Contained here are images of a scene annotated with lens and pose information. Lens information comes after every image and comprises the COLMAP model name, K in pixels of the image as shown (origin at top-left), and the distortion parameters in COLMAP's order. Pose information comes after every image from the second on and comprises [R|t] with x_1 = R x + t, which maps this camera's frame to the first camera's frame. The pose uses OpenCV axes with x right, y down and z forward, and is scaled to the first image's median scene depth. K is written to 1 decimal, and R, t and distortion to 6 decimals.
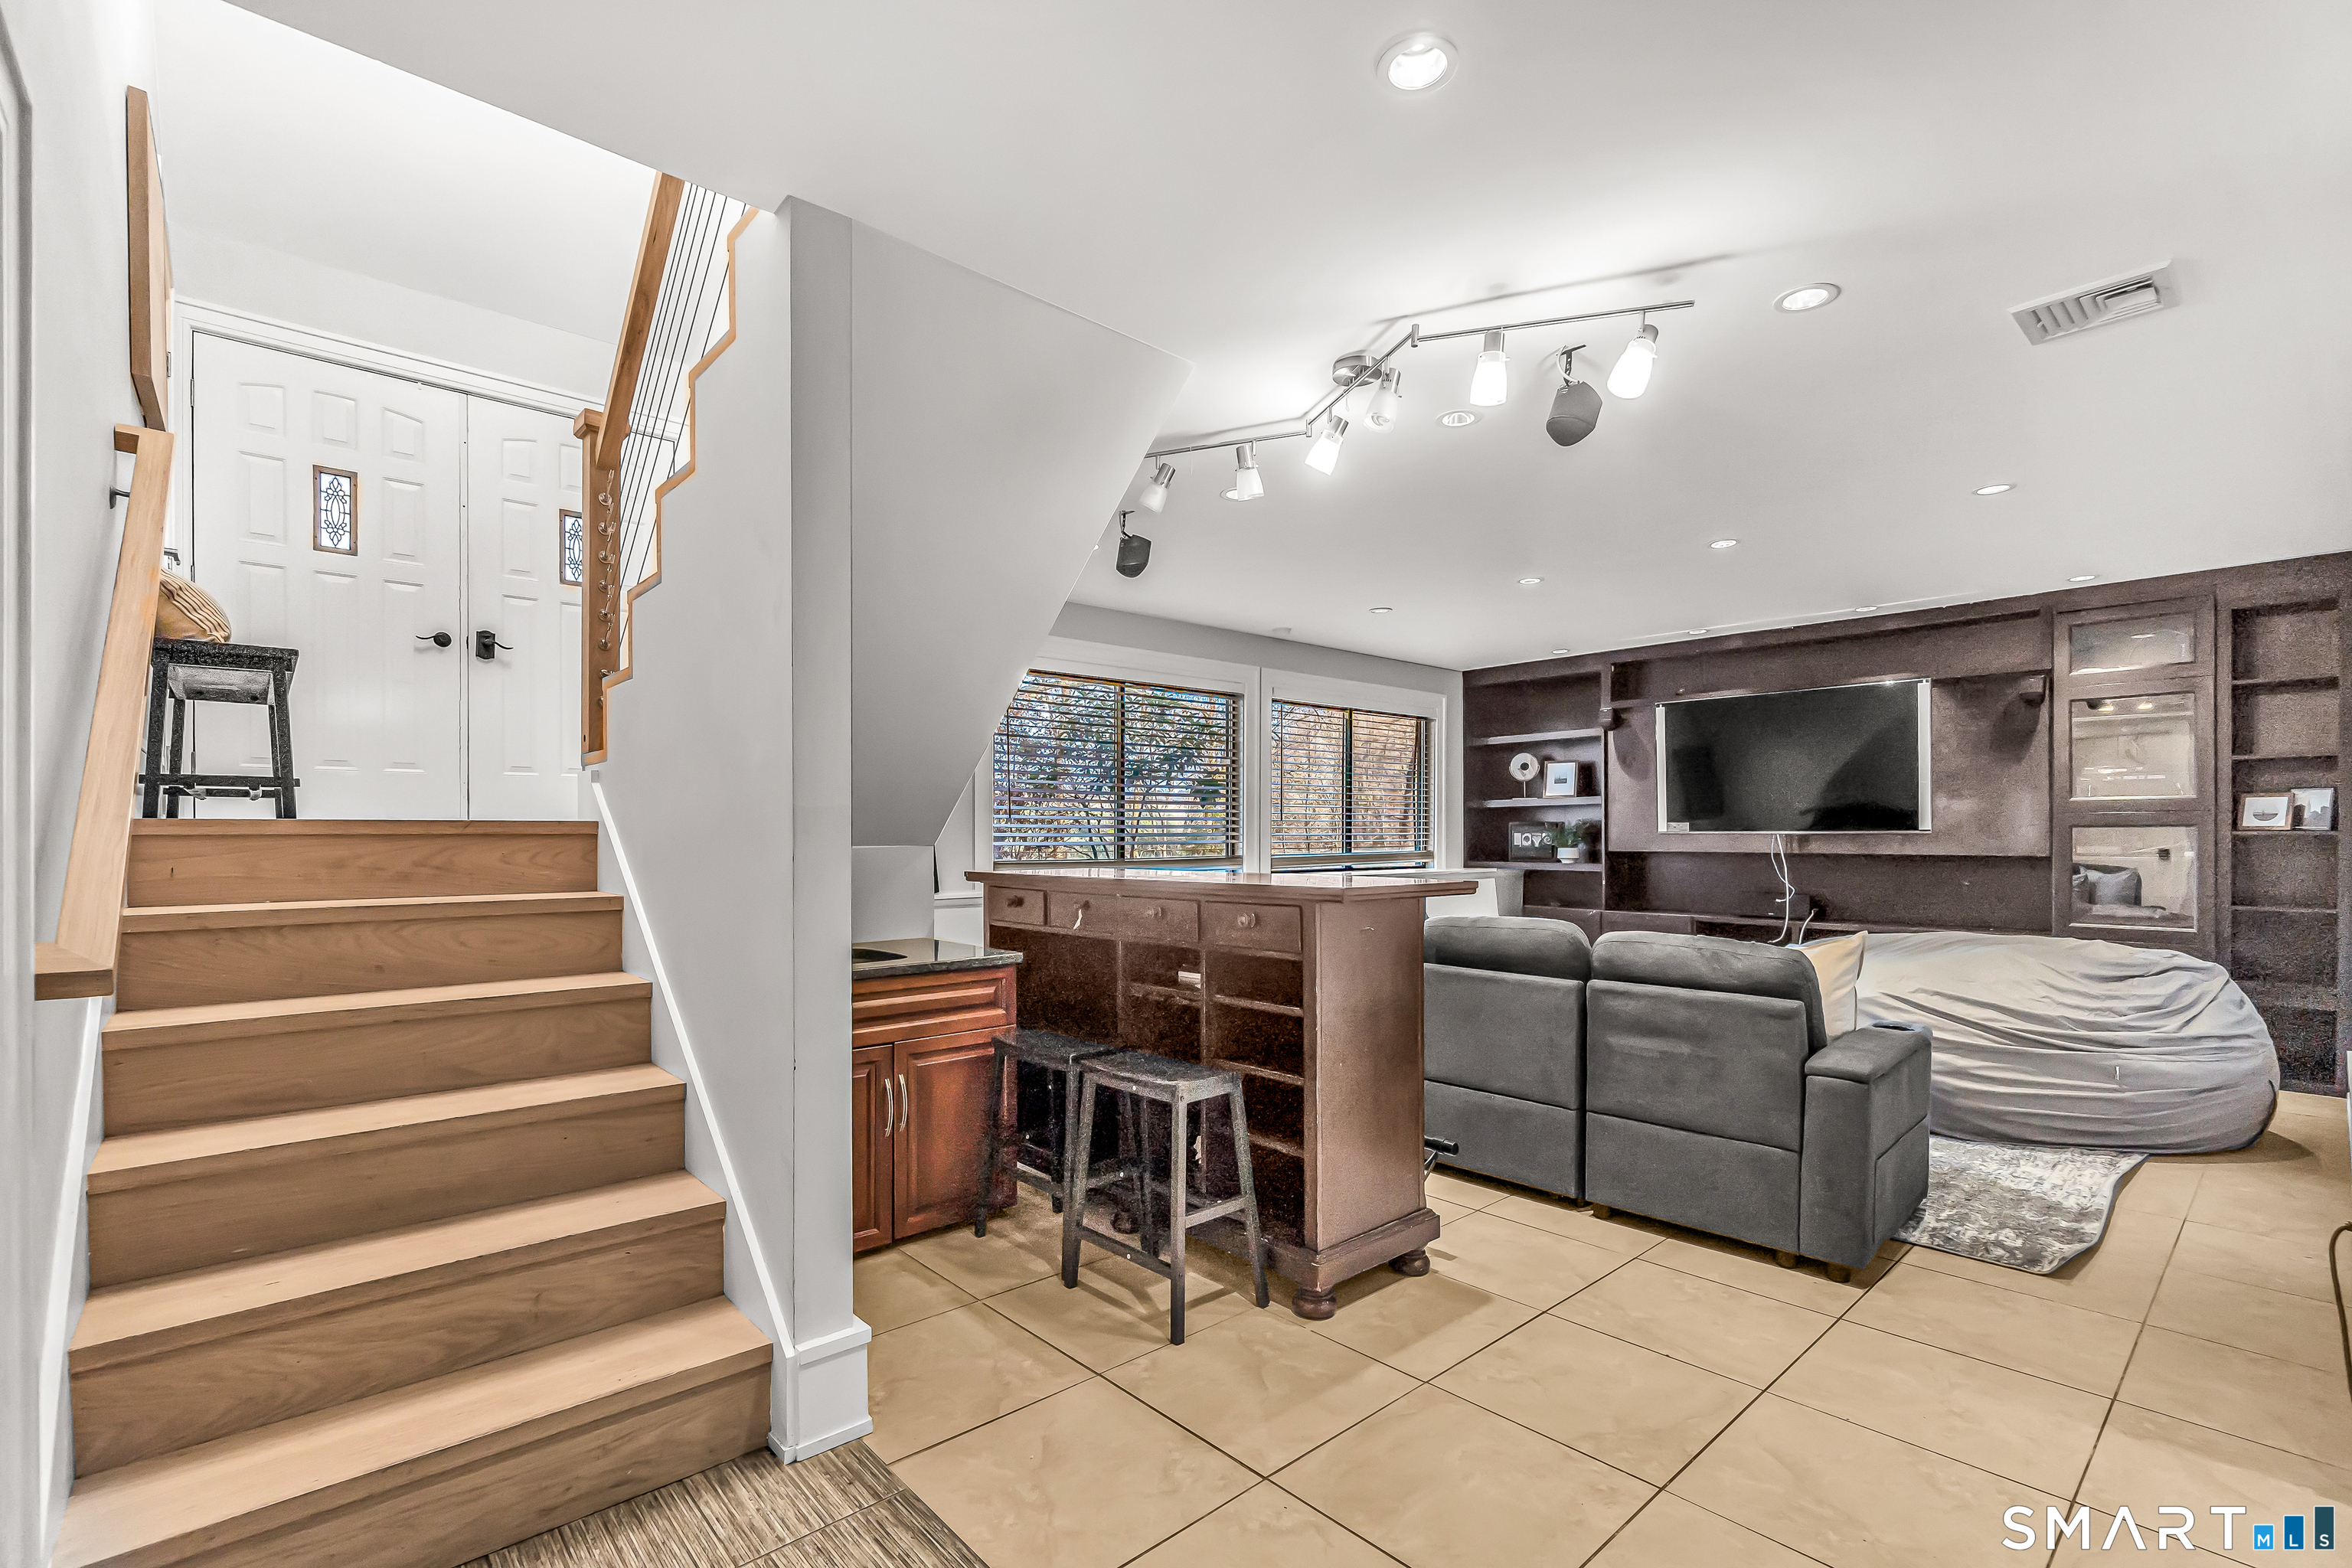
lens RADIAL K [[1074.3, 0, 1128.6], [0, 1074.3, 825.0], [0, 0, 1]] dist [-0.000354, -0.000559]
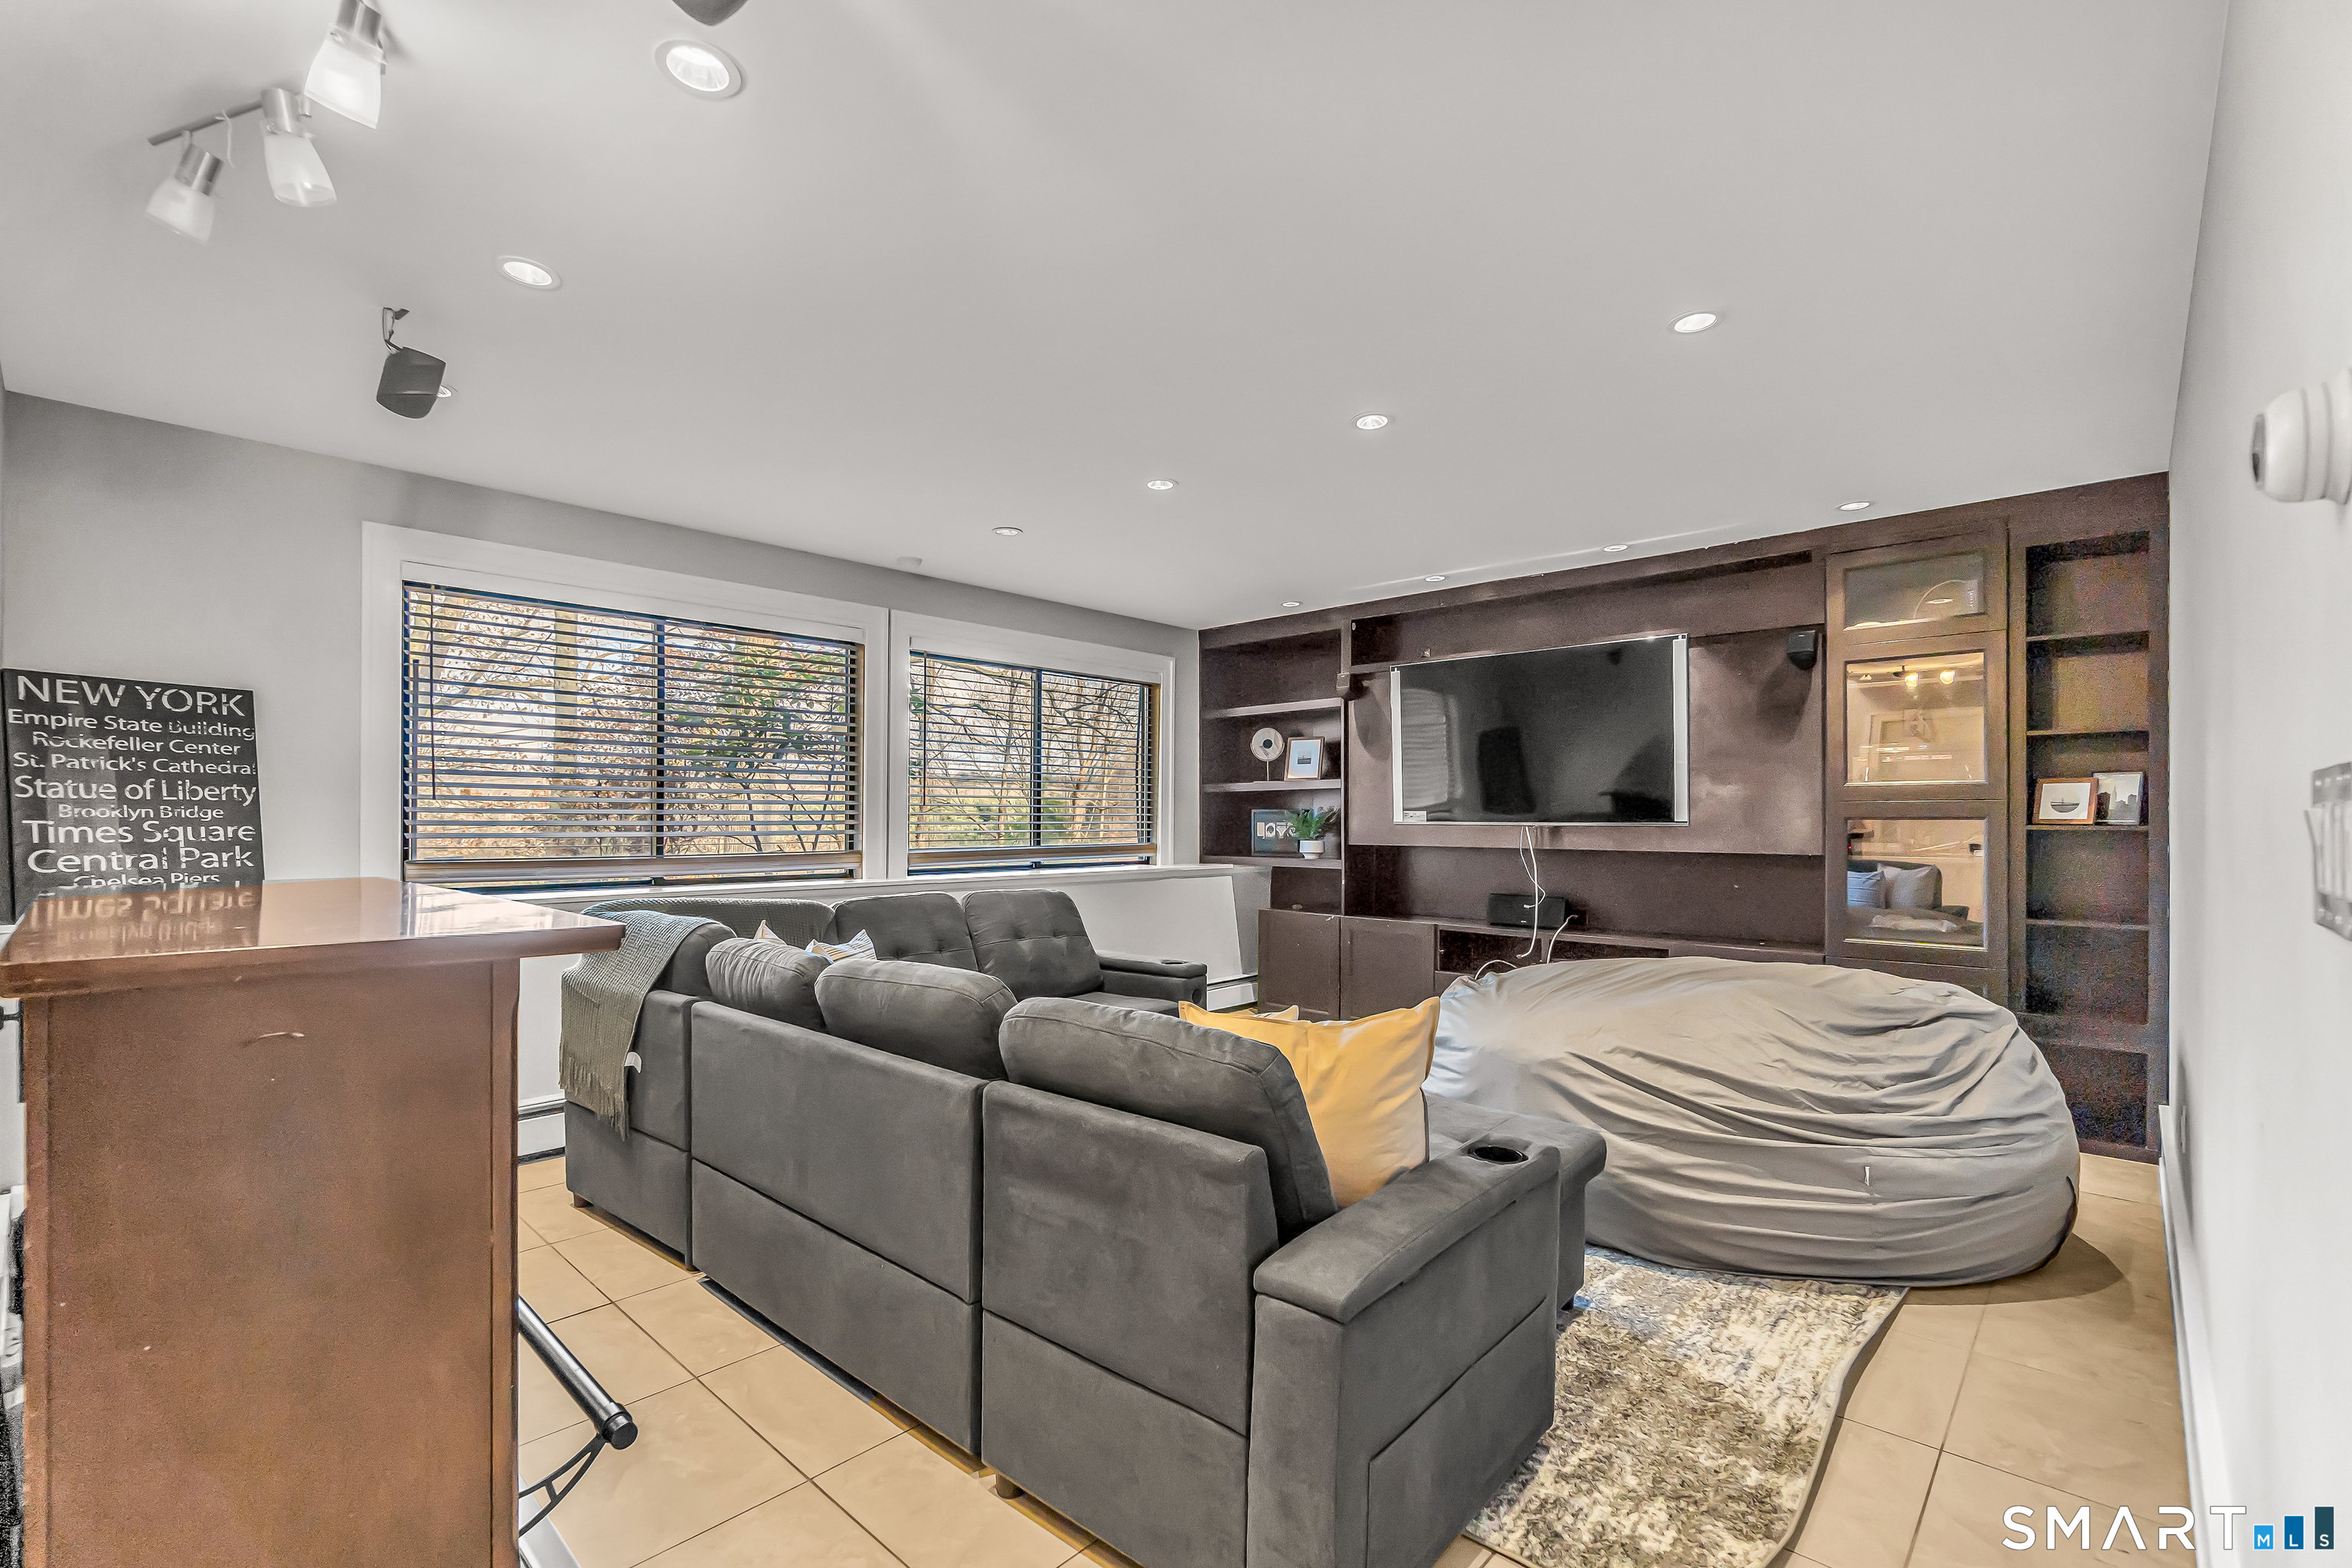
lens RADIAL K [[1014.6, 0, 1179.2], [0, 1014.6, 803.9], [0, 0, 1]] dist [-0.009809, 0.001675]
pose [[0.995995, 0.006224, 0.089189, 0.311923], [-0.005561, 0.999955, -0.007687, -0.000841], [-0.089232, 0.007160, 0.995985, 0.289728]]
